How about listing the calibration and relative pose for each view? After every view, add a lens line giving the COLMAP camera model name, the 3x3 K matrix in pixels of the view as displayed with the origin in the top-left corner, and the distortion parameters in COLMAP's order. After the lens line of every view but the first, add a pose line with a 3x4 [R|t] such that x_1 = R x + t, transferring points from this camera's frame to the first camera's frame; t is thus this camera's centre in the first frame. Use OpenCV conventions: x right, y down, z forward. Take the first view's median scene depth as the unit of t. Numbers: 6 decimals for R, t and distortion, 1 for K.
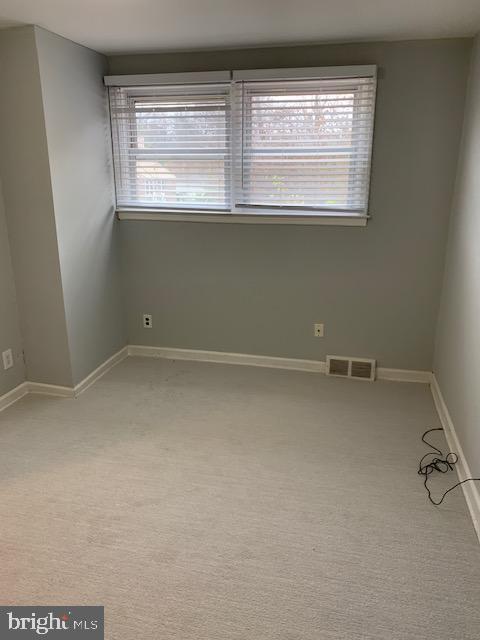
lens RADIAL K [[485.4, 0, 239.2], [0, 485.4, 317.8], [0, 0, 1]] dist [0.053131, -0.024973]
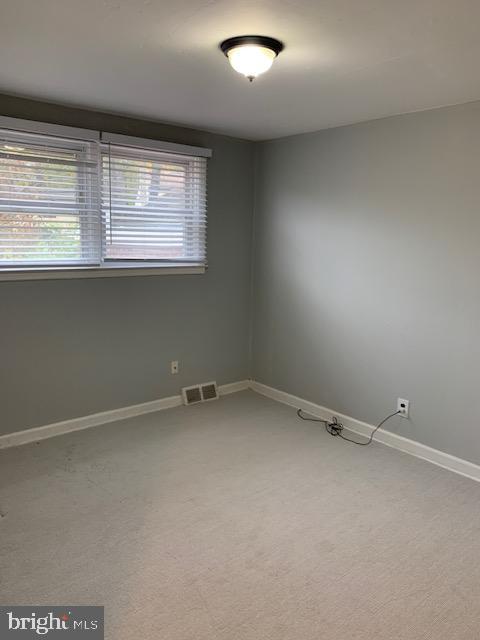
lens RADIAL K [[485.4, 0, 241.1], [0, 485.4, 322.0], [0, 0, 1]] dist [0.053131, -0.024973]
pose [[0.598601, -0.134876, 0.789611, -0.636362], [0.207025, 0.978283, 0.010159, -0.058740], [-0.773833, 0.157388, 0.613524, 0.188855]]
